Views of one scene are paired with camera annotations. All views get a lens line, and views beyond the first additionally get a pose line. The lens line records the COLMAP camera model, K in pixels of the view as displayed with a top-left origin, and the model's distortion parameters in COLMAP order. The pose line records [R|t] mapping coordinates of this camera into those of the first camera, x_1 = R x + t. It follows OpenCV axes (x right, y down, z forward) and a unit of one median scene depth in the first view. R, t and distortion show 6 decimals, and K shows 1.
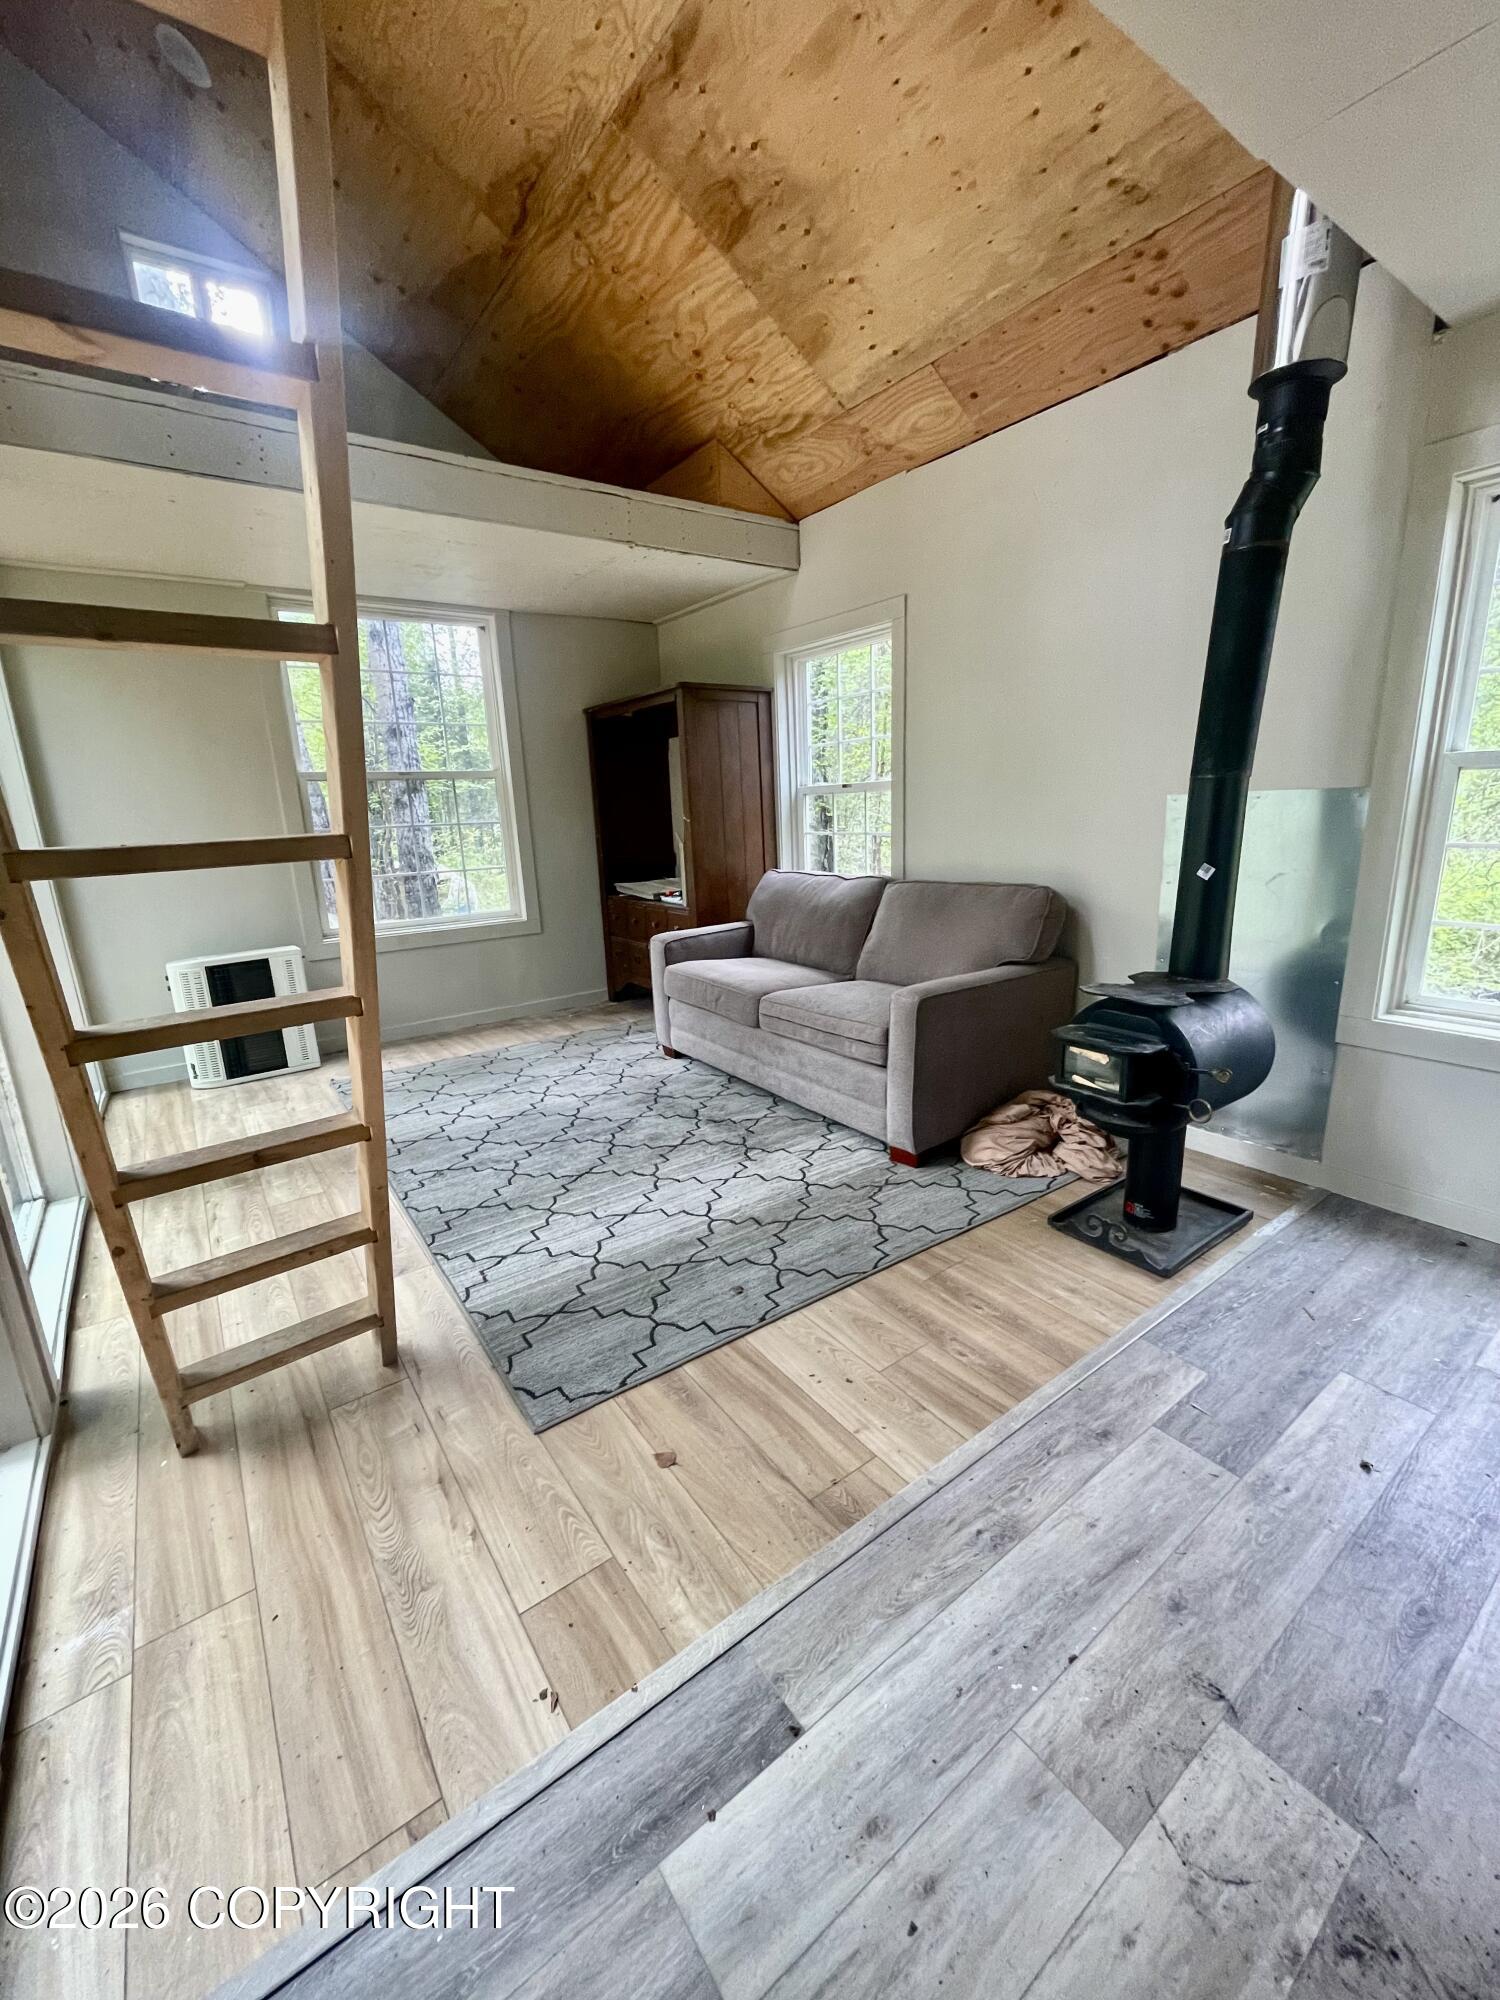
lens RADIAL K [[806.9, 0, 750.7], [0, 806.9, 1002.6], [0, 0, 1]] dist [-0.002574, 0.000010]
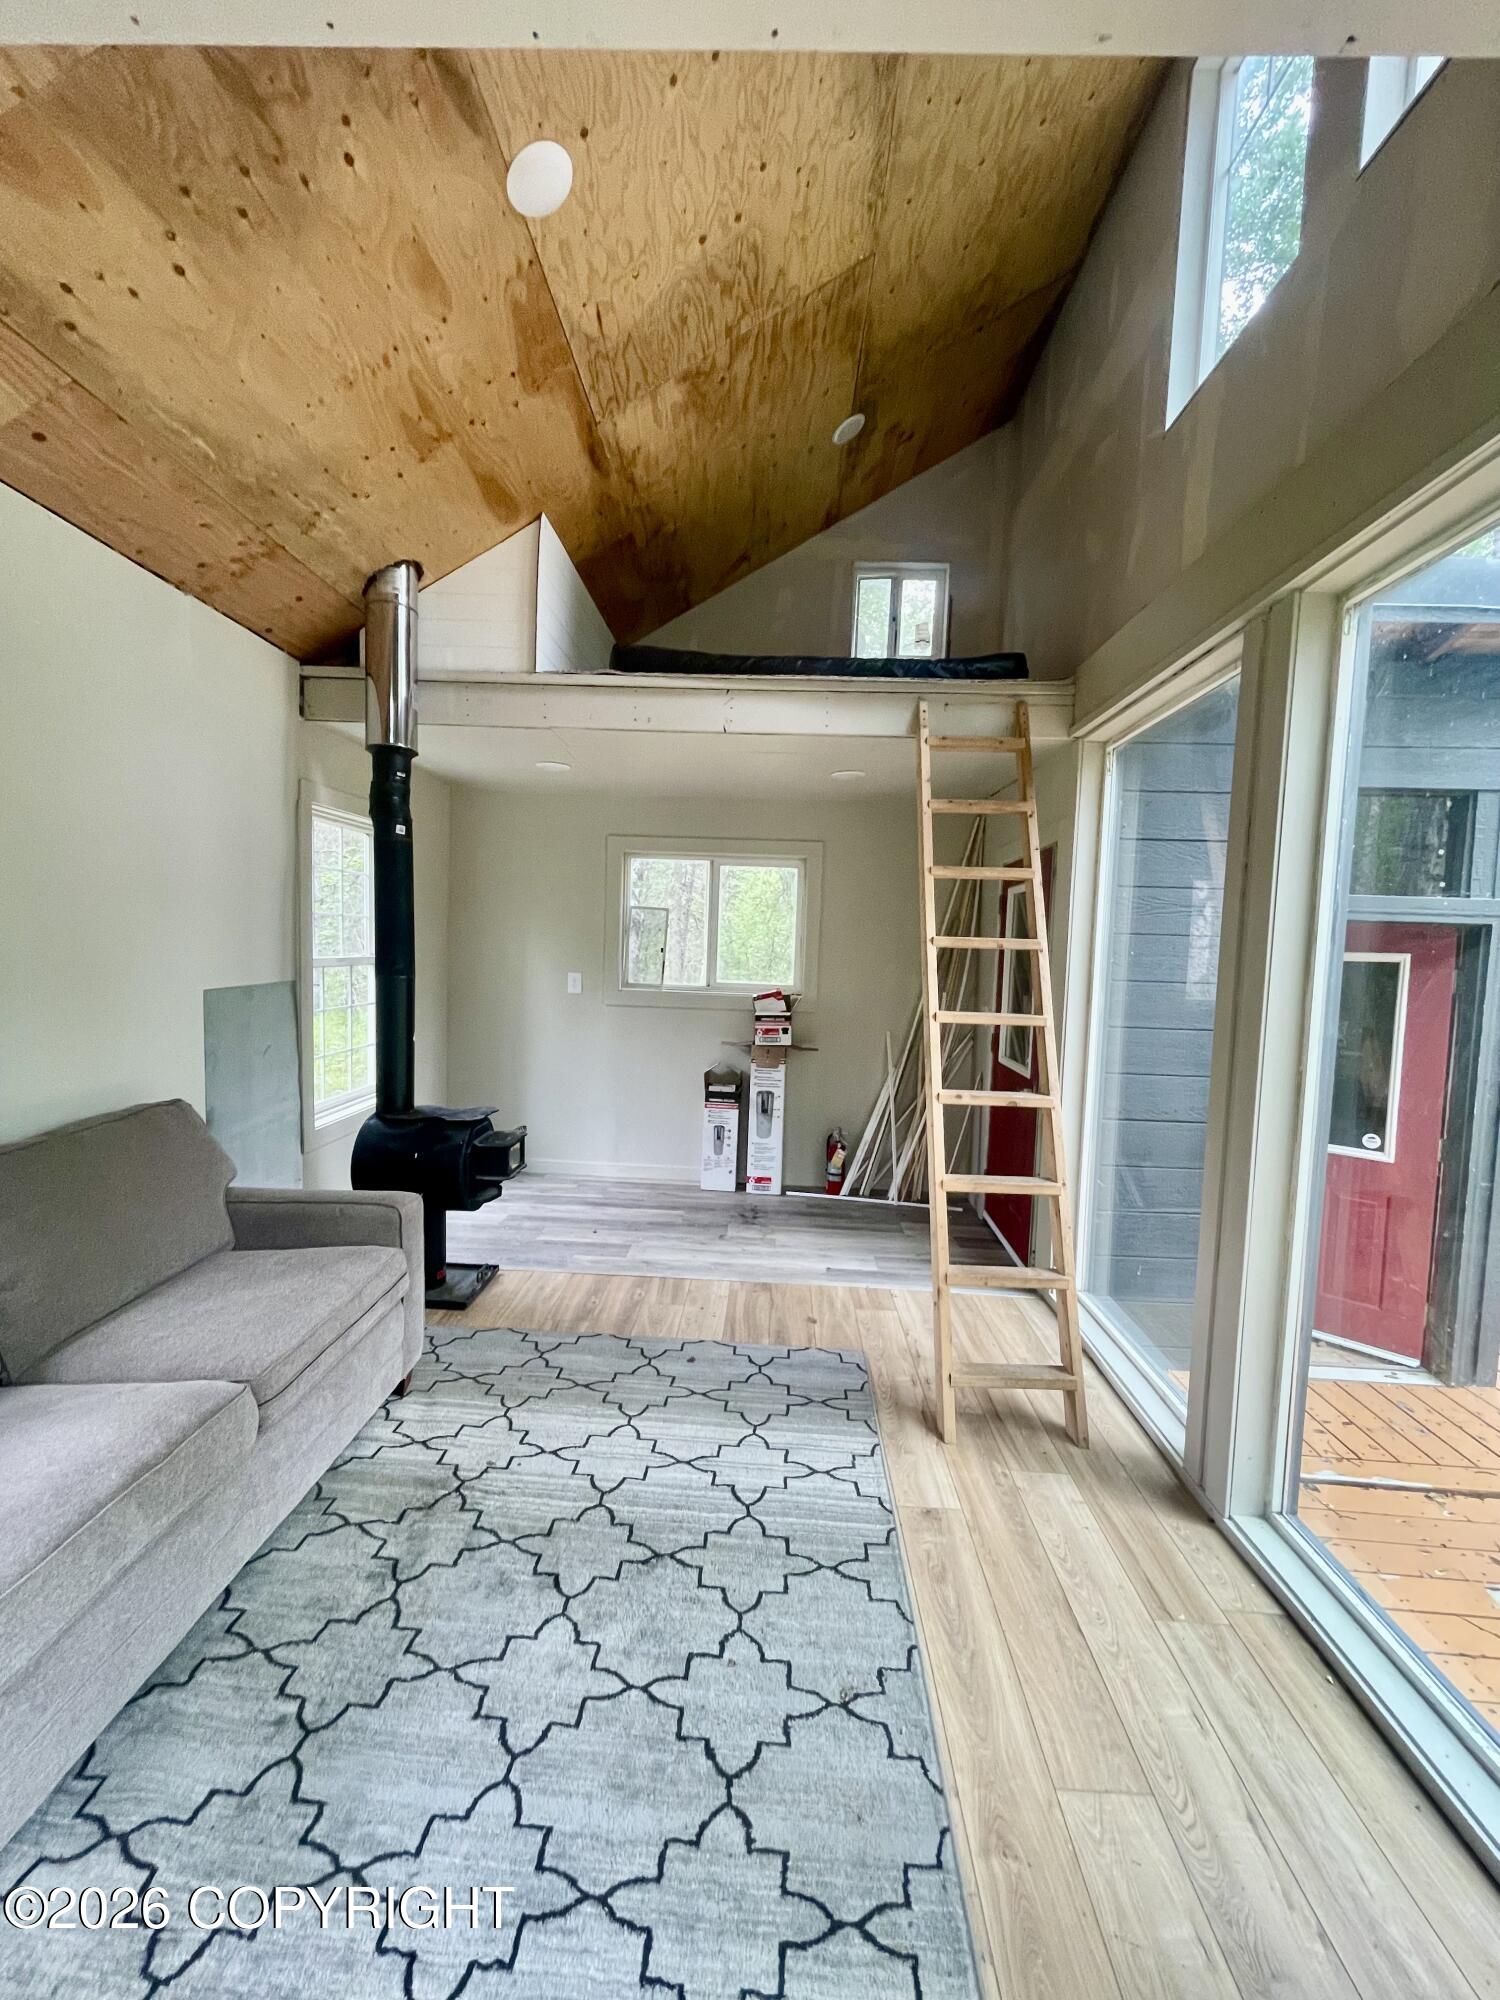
lens RADIAL K [[806.9, 0, 743.8], [0, 806.9, 1003.3], [0, 0, 1]] dist [-0.002574, 0.000010]
pose [[-0.785709, -0.036775, 0.617502, -0.596868], [0.145842, 0.959080, 0.242686, -0.347701], [-0.601158, 0.280738, -0.748194, 1.210217]]
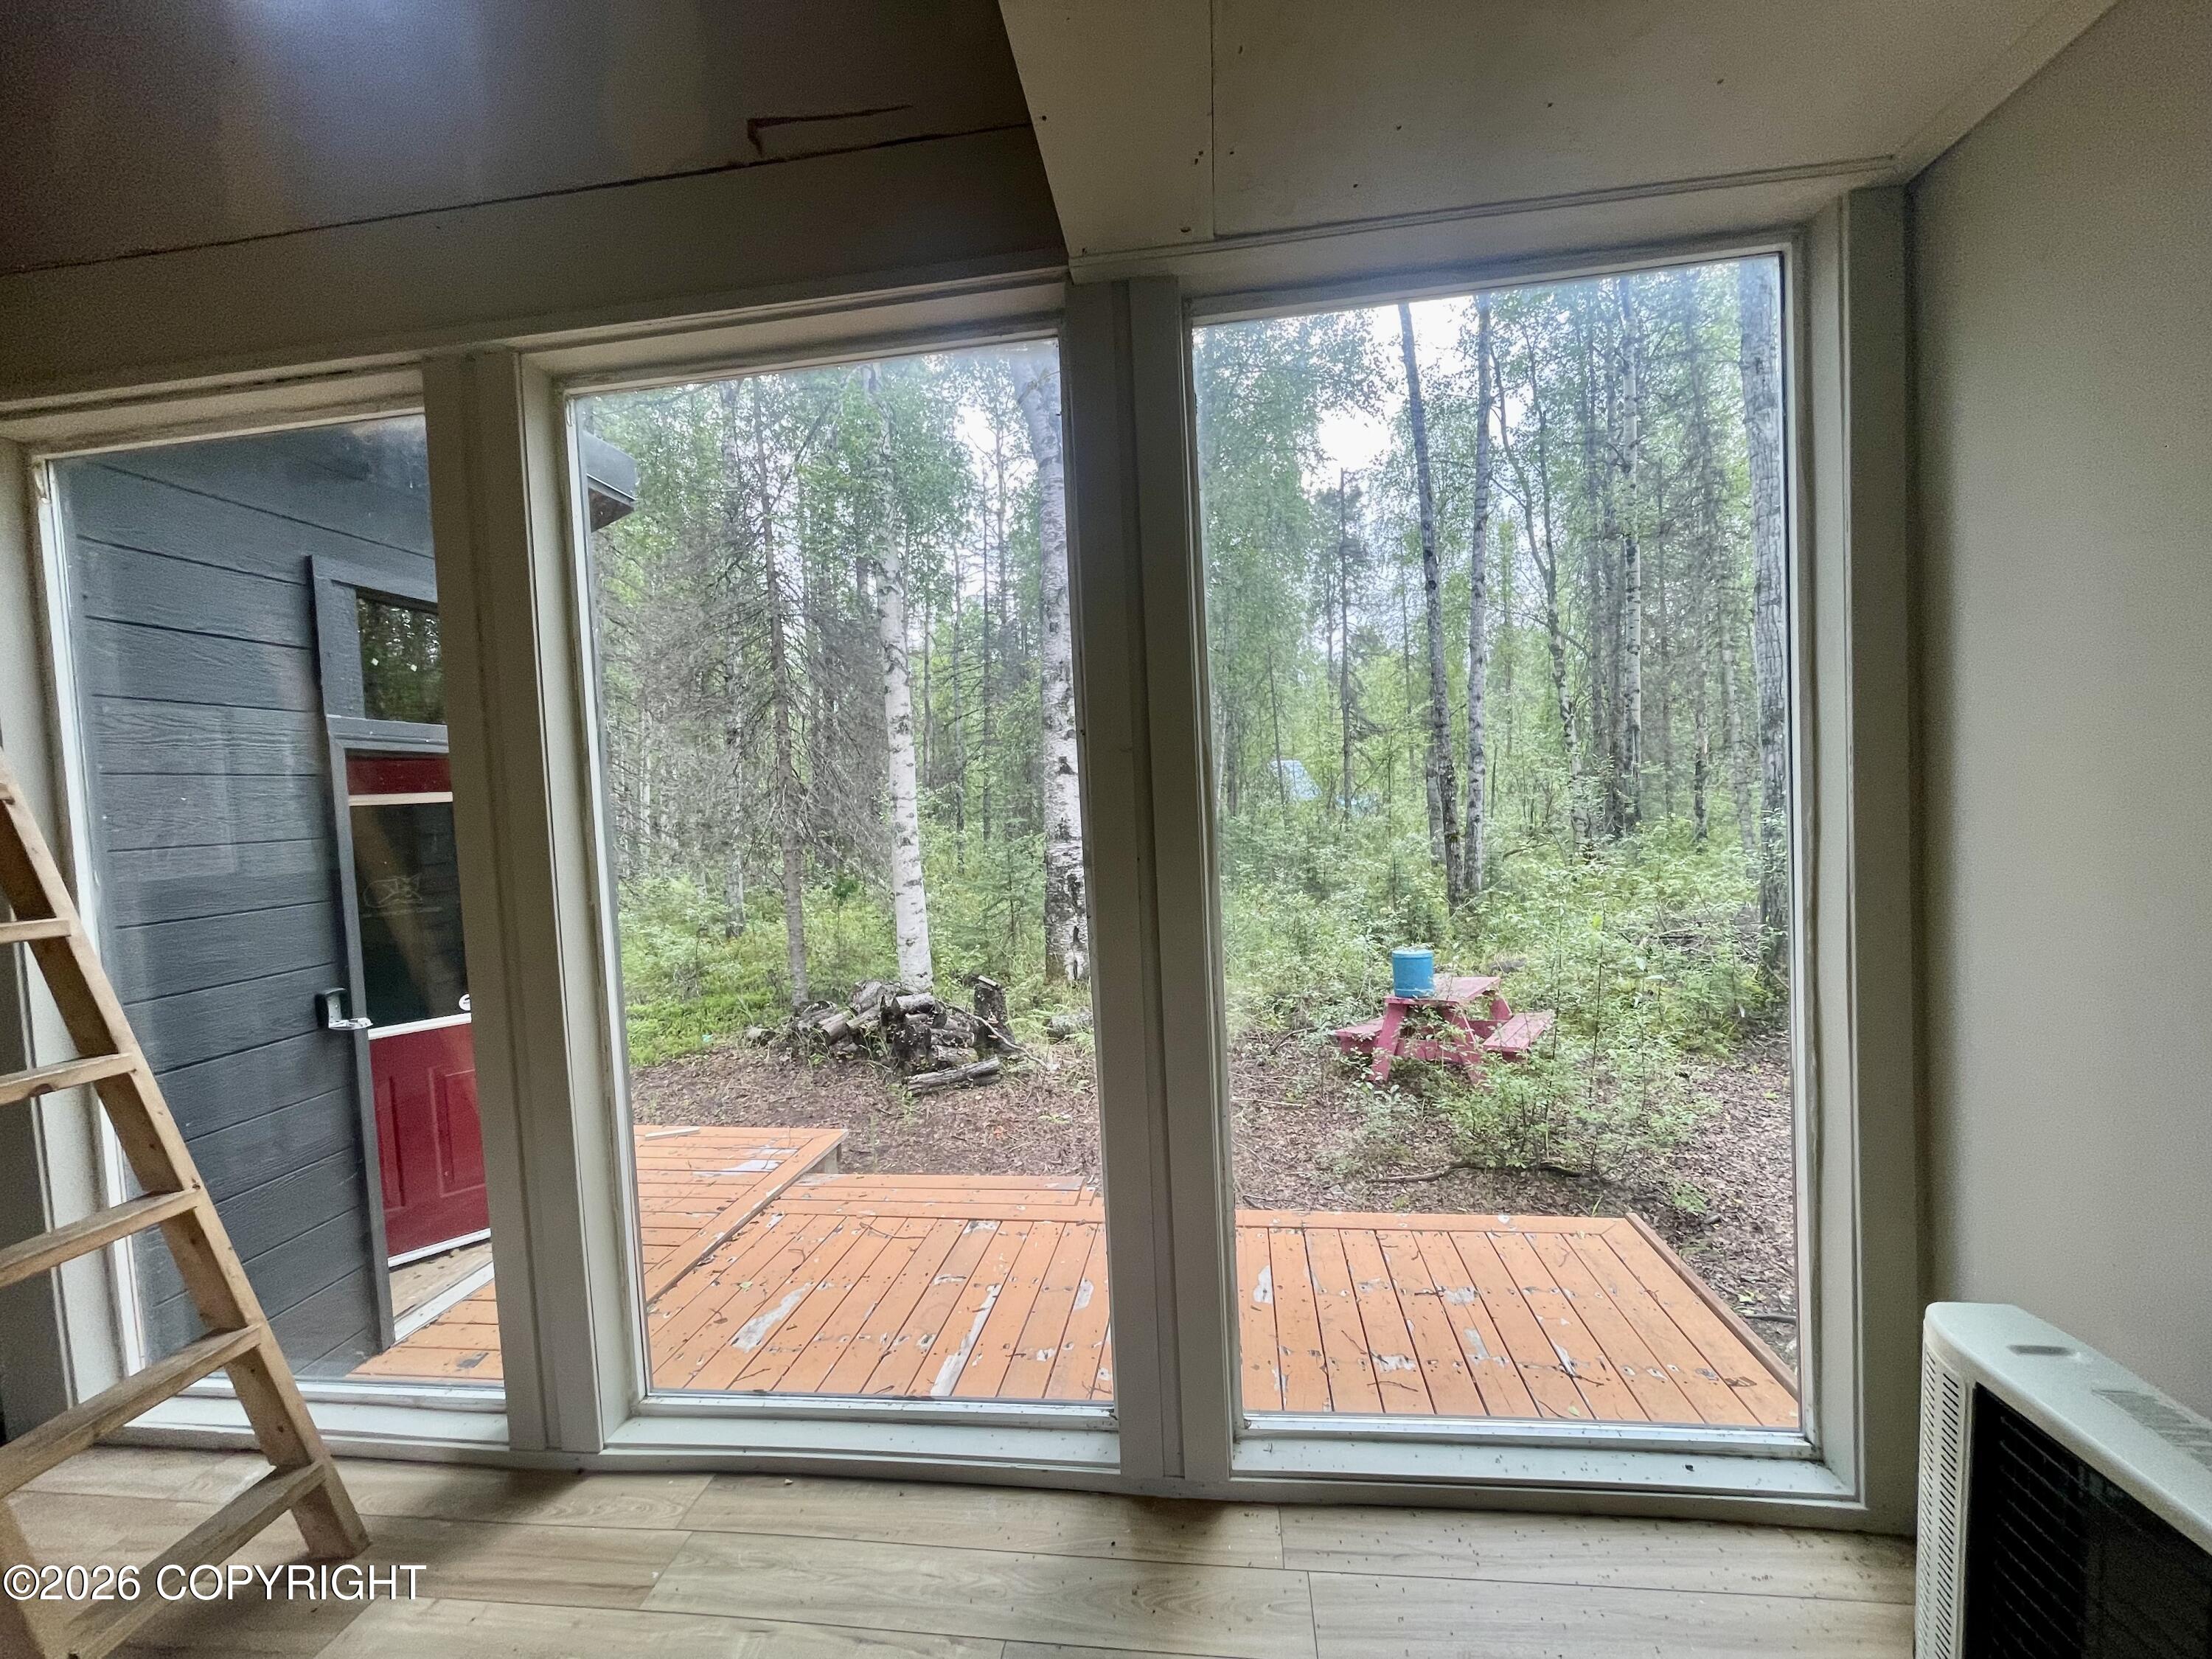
lens RADIAL K [[892.4, 0, 1116.9], [0, 892.4, 837.1], [0, 0, 1]] dist [-0.002574, 0.000010]
pose [[-0.682087, 0.104359, -0.723787, -0.356922], [-0.110213, 0.963789, 0.242827, -0.318608], [0.722918, 0.245400, -0.645885, 1.144345]]
